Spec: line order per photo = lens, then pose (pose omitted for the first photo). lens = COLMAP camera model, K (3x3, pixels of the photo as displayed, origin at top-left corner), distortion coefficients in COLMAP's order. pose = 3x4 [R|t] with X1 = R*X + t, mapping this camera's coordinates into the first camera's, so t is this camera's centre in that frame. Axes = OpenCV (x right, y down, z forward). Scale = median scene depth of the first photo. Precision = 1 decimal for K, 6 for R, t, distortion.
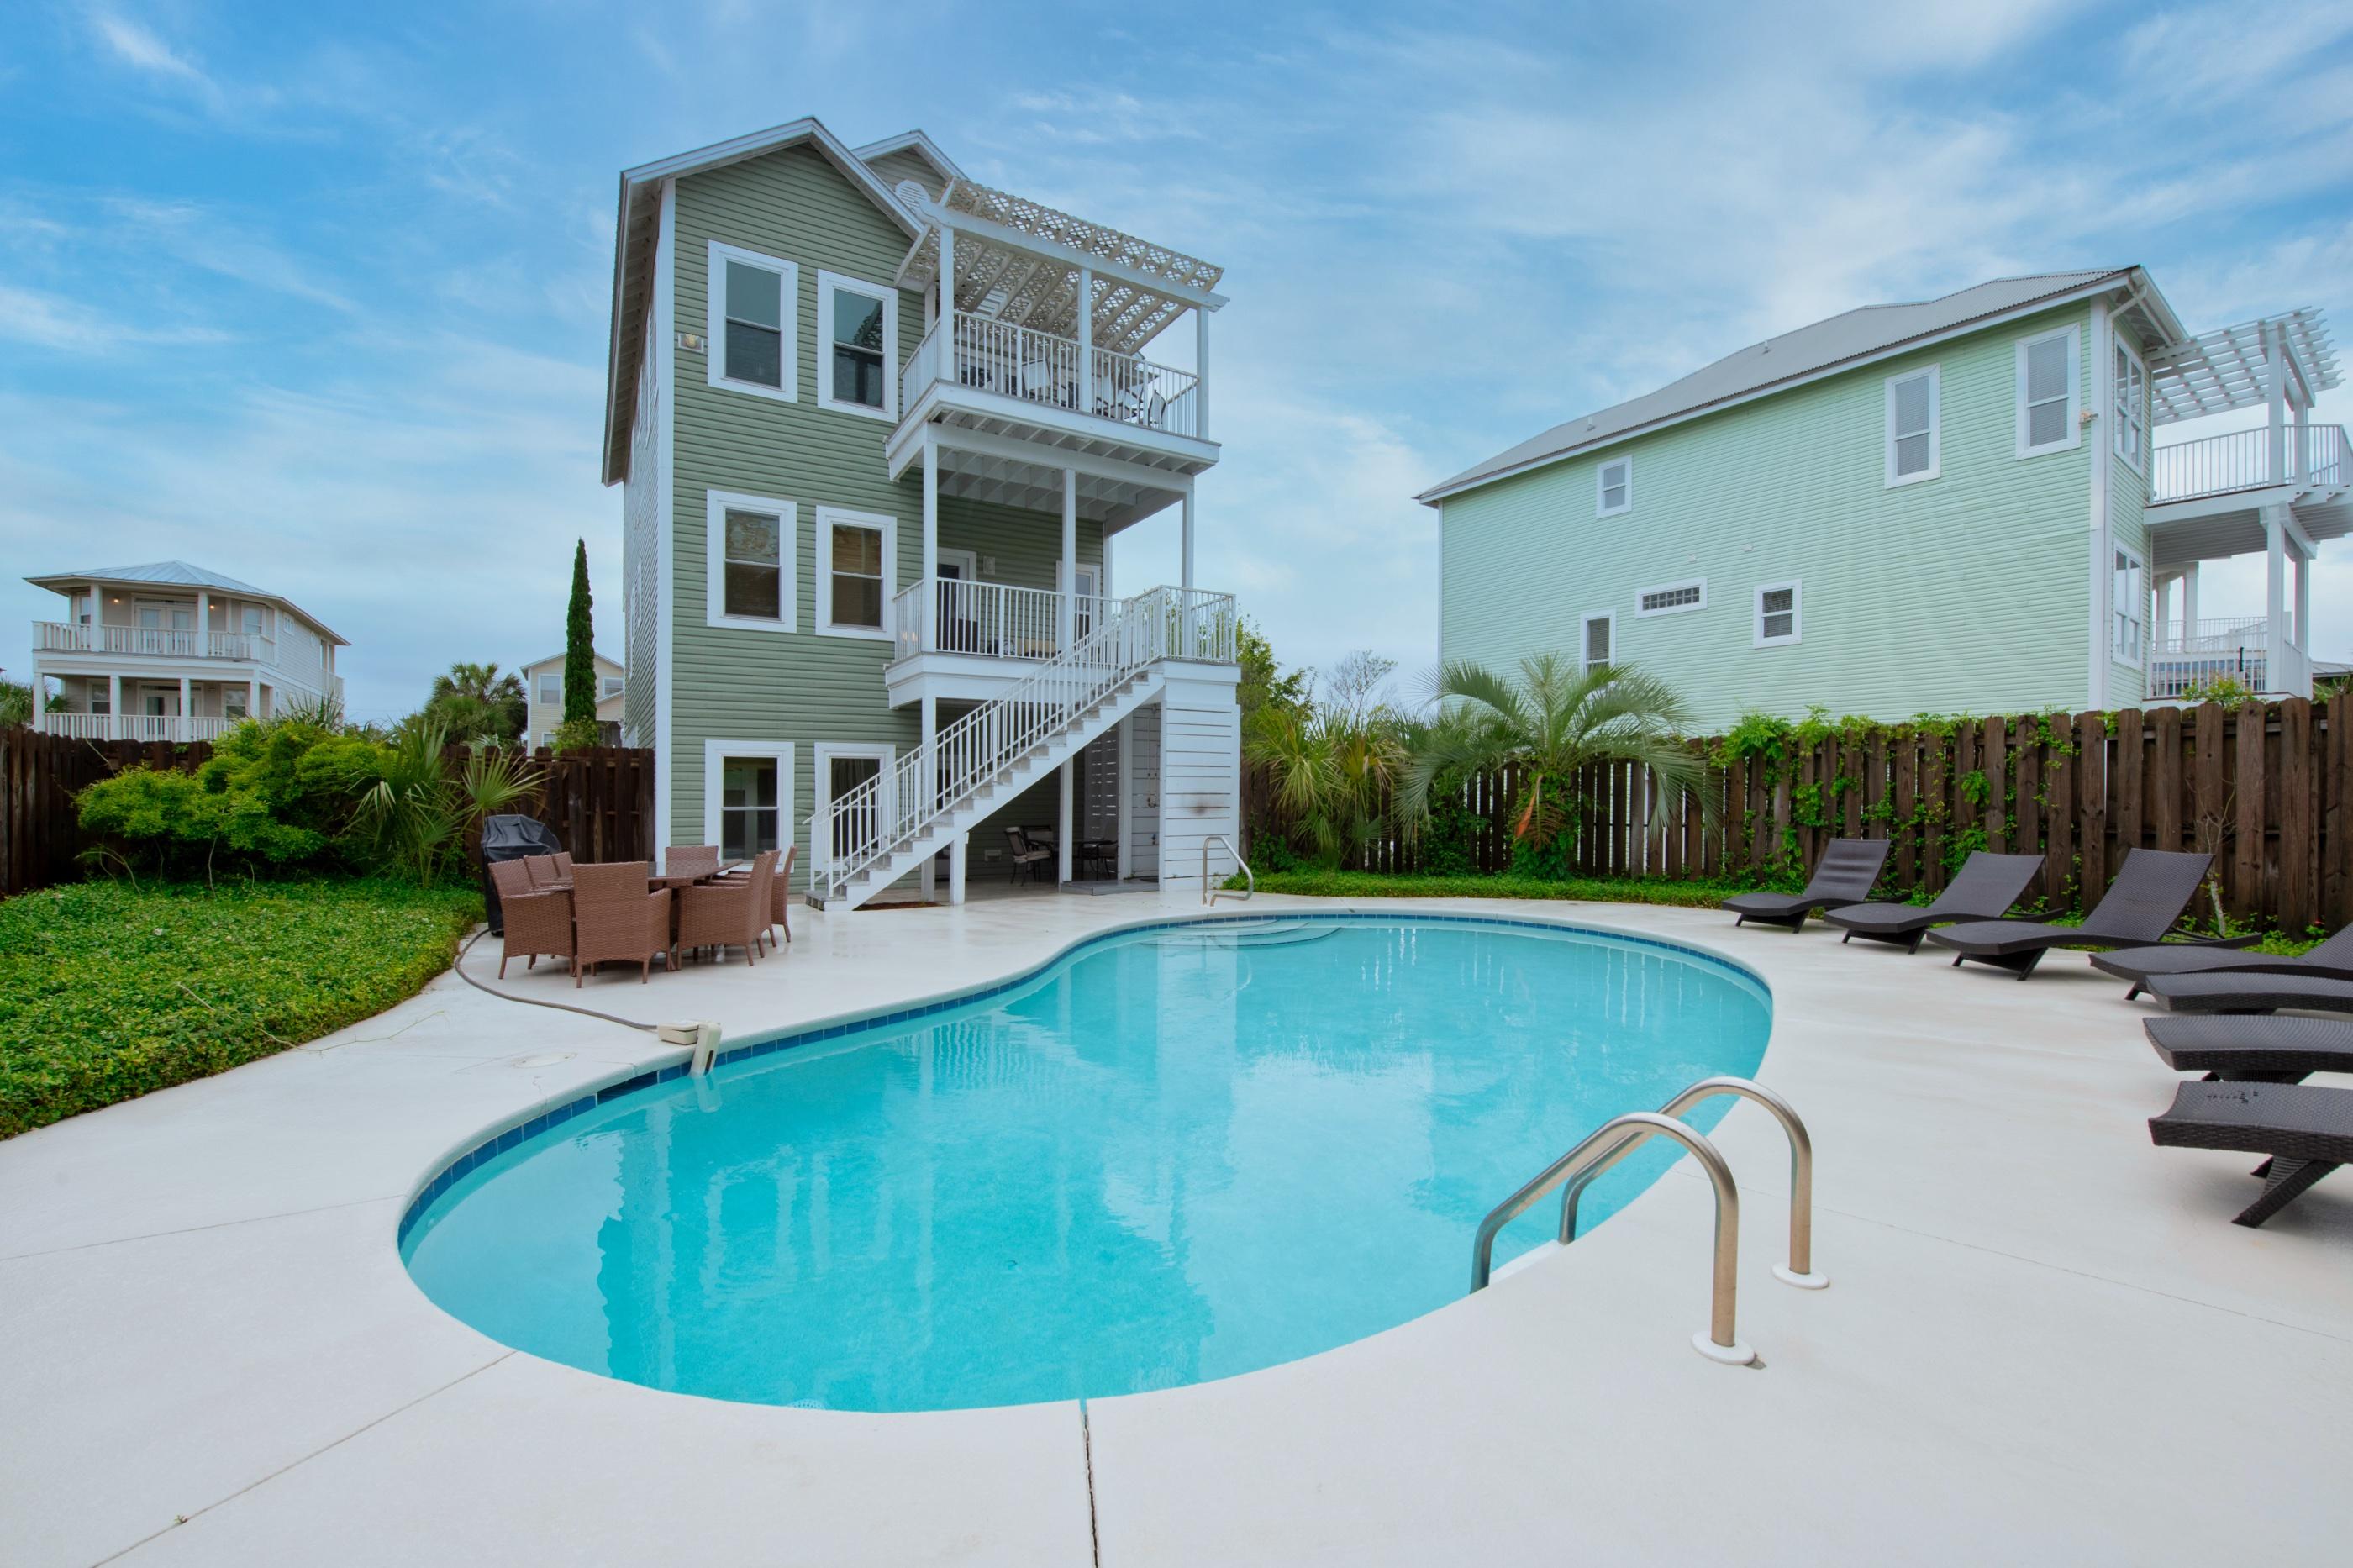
lens RADIAL K [[954.9, 0, 1172.2], [0, 954.9, 818.1], [0, 0, 1]] dist [-0.050008, 0.006483]
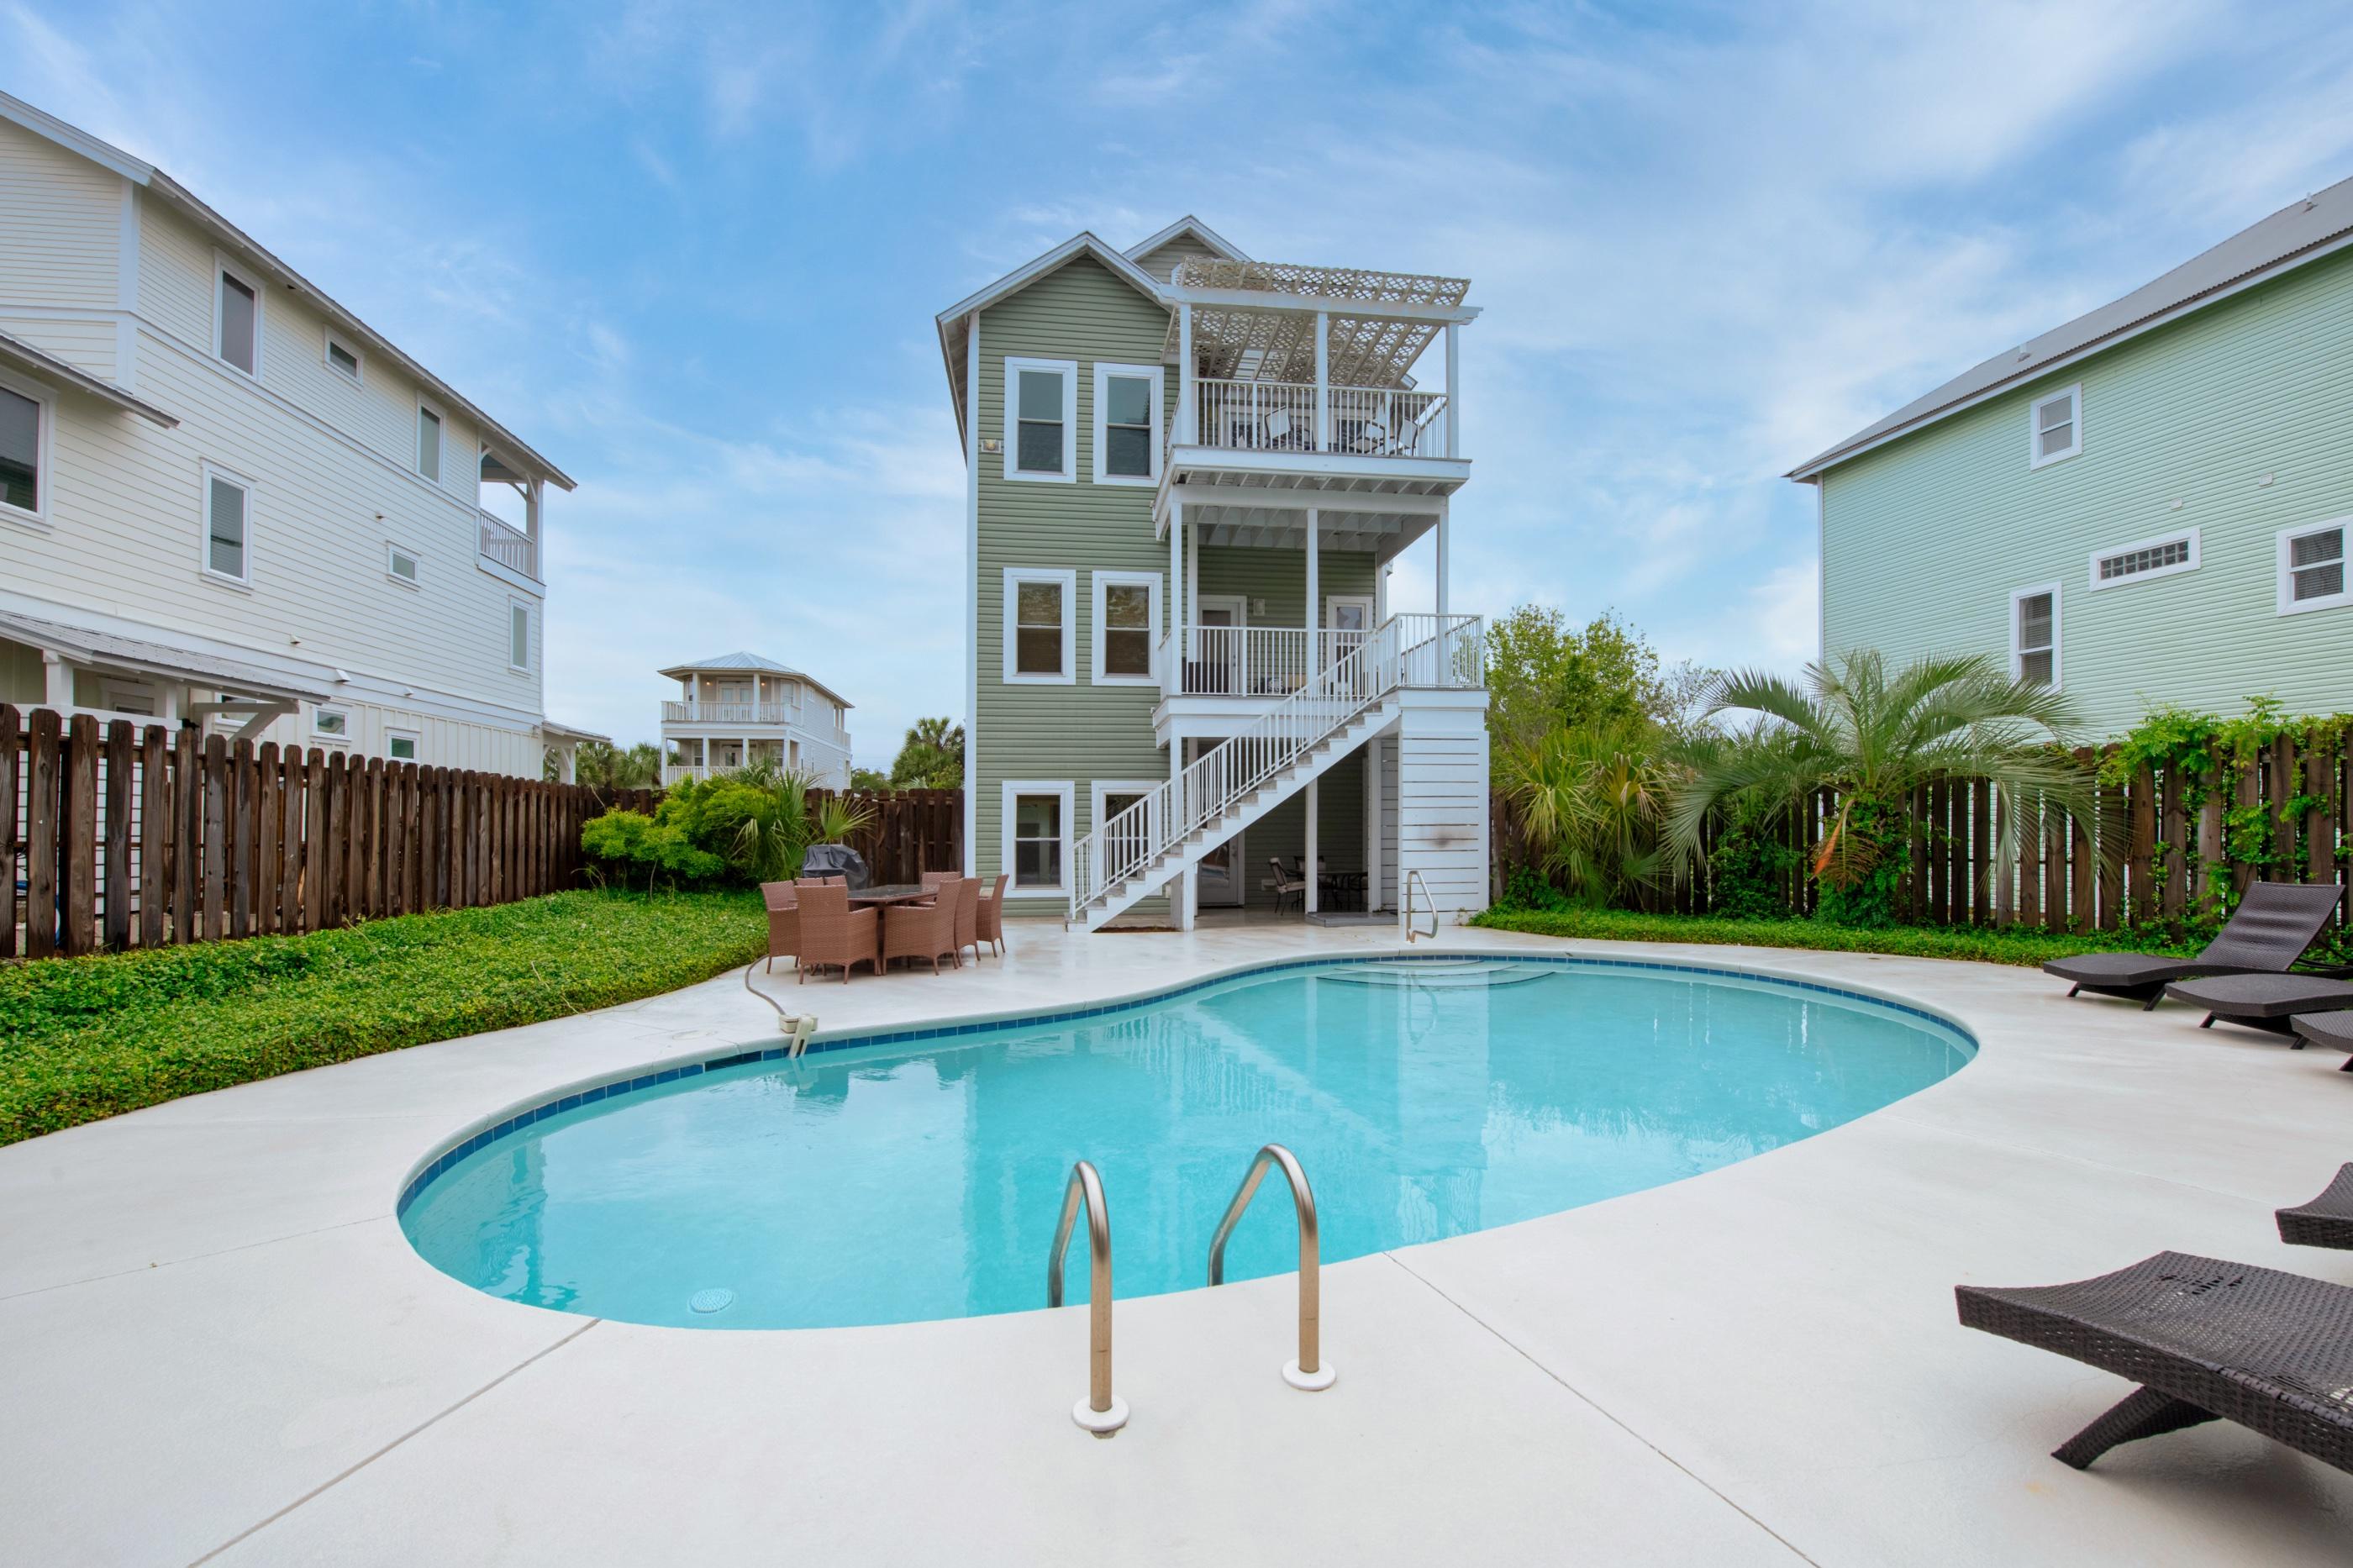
lens RADIAL K [[956.0, 0, 1178.1], [0, 956.0, 802.5], [0, 0, 1]] dist [-0.031970, -0.000360]
pose [[0.910394, -0.015518, -0.413451, 0.183528], [-0.003452, 0.998977, -0.045095, -0.003570], [0.413728, 0.042482, 0.909409, 0.017691]]
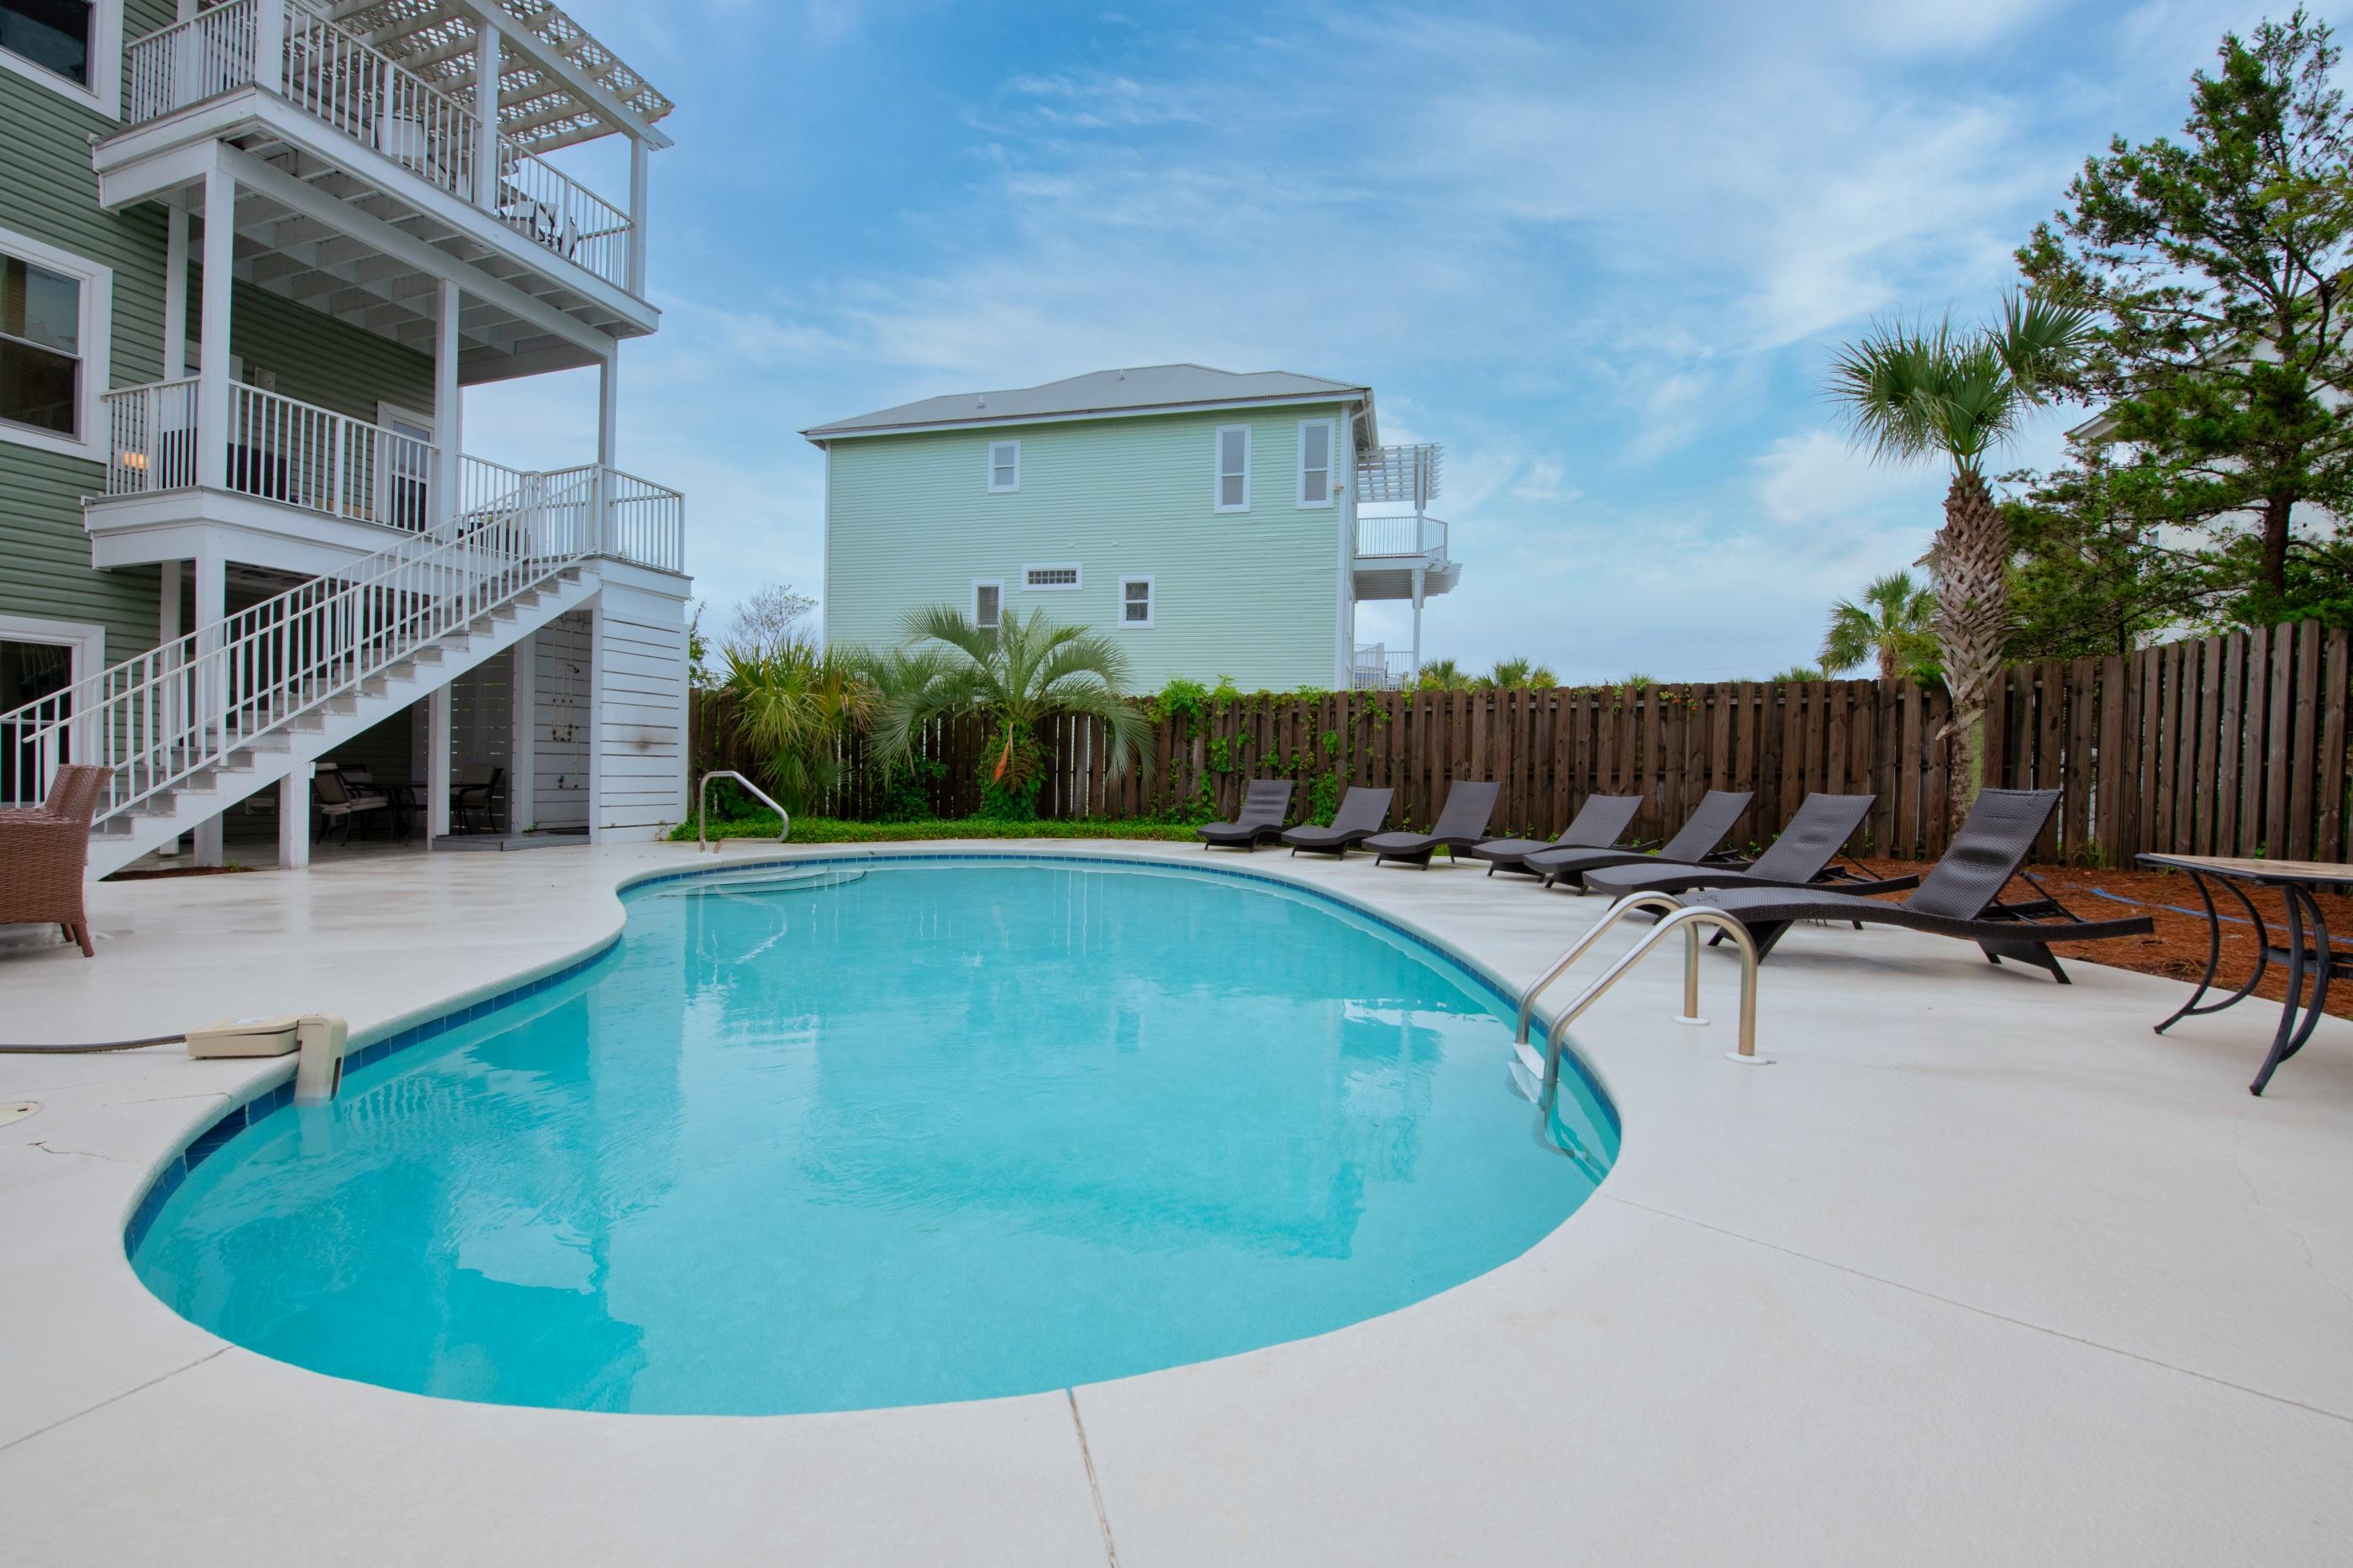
lens RADIAL K [[956.0, 0, 1178.1], [0, 956.0, 802.5], [0, 0, 1]] dist [-0.031970, -0.000360]
pose [[0.742214, -0.004779, 0.670145, -0.177070], [-0.006178, 0.999883, 0.013974, 0.026918], [-0.670134, -0.014512, 0.742098, 0.076344]]
